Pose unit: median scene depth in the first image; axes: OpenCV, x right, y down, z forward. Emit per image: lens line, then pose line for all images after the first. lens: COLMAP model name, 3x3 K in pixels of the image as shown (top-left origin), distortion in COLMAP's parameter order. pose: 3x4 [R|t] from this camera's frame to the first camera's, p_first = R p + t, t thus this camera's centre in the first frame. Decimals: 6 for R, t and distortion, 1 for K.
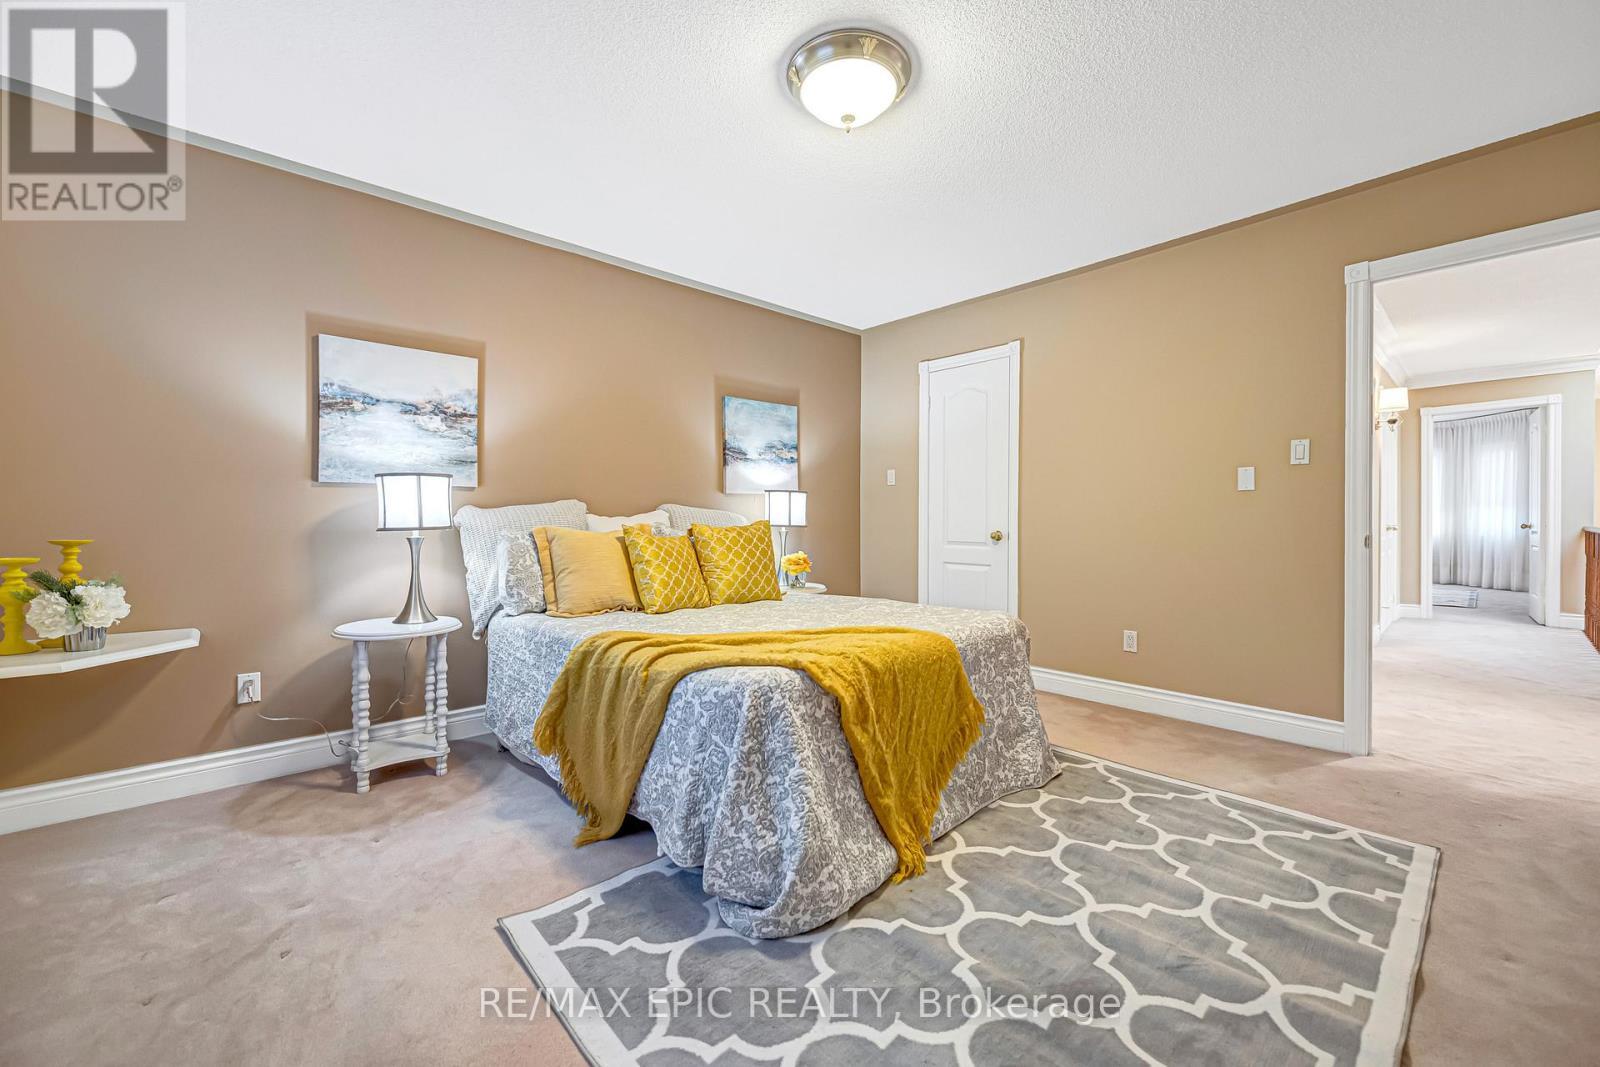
lens RADIAL K [[627.1, 0, 788.5], [0, 627.1, 523.6], [0, 0, 1]] dist [-0.004079, -0.000431]
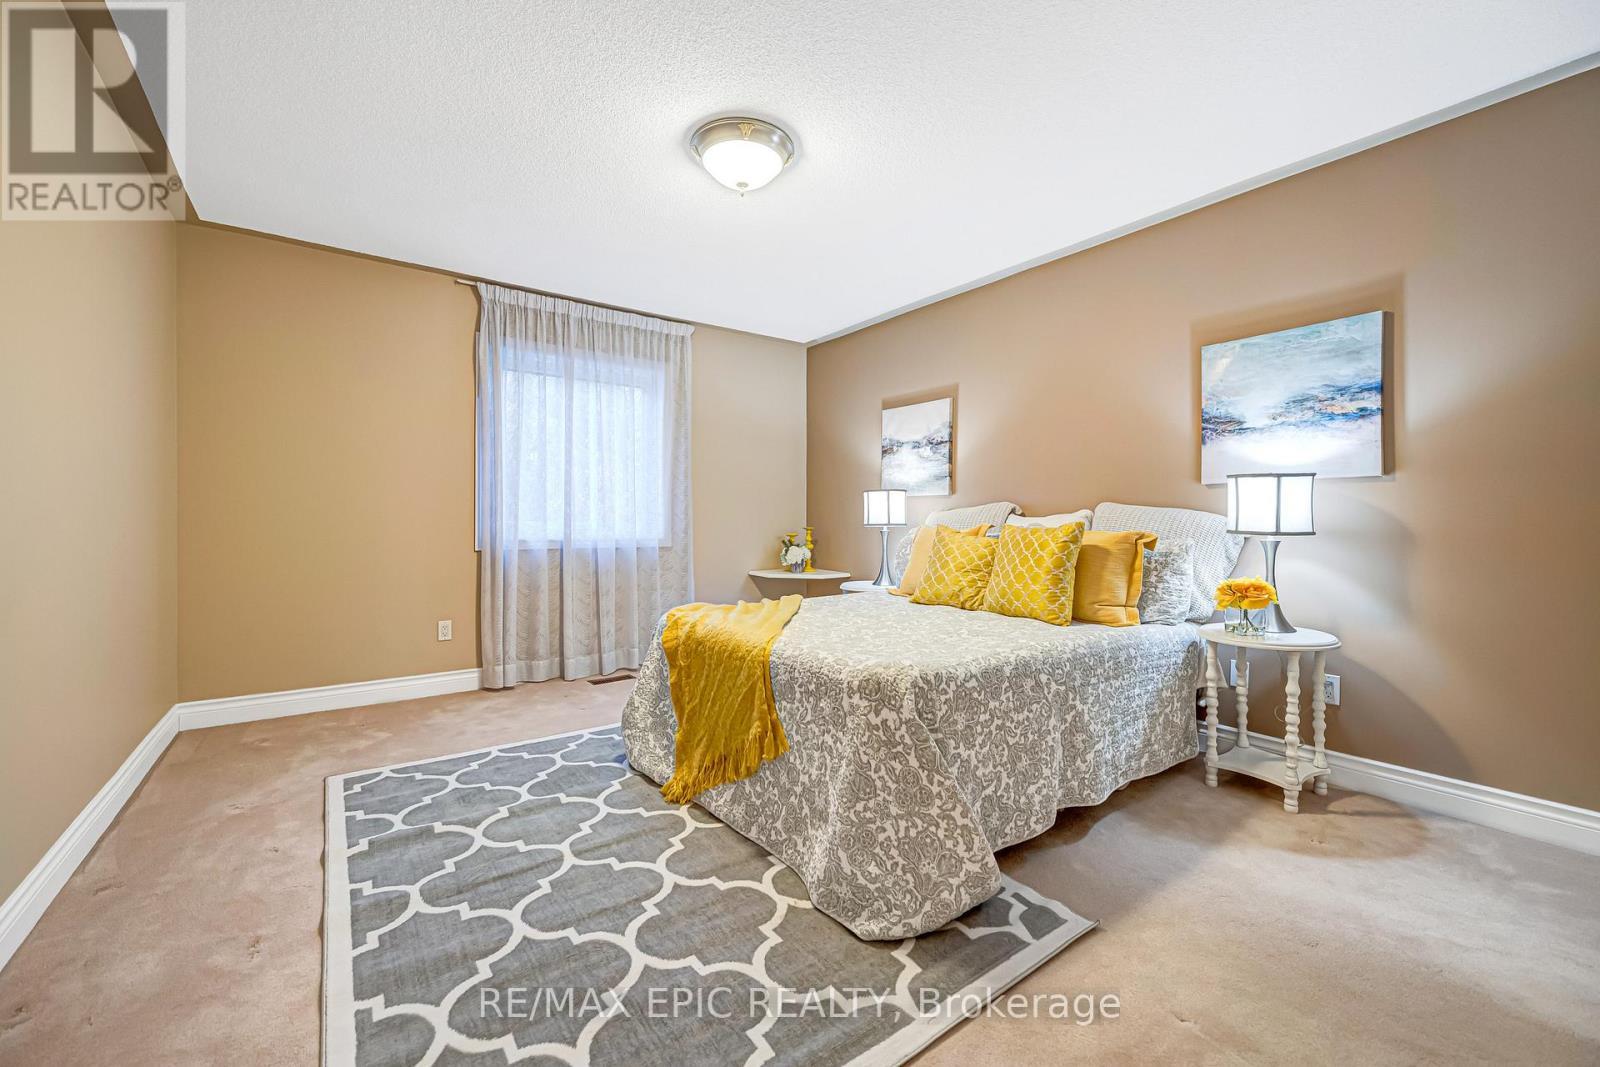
lens RADIAL K [[627.1, 0, 789.2], [0, 627.1, 523.3], [0, 0, 1]] dist [-0.004079, -0.000431]
pose [[-0.095409, 0.004336, -0.995429, 0.834686], [-0.015192, 0.999868, 0.005811, -0.003274], [0.995322, 0.015677, -0.095330, 0.792108]]
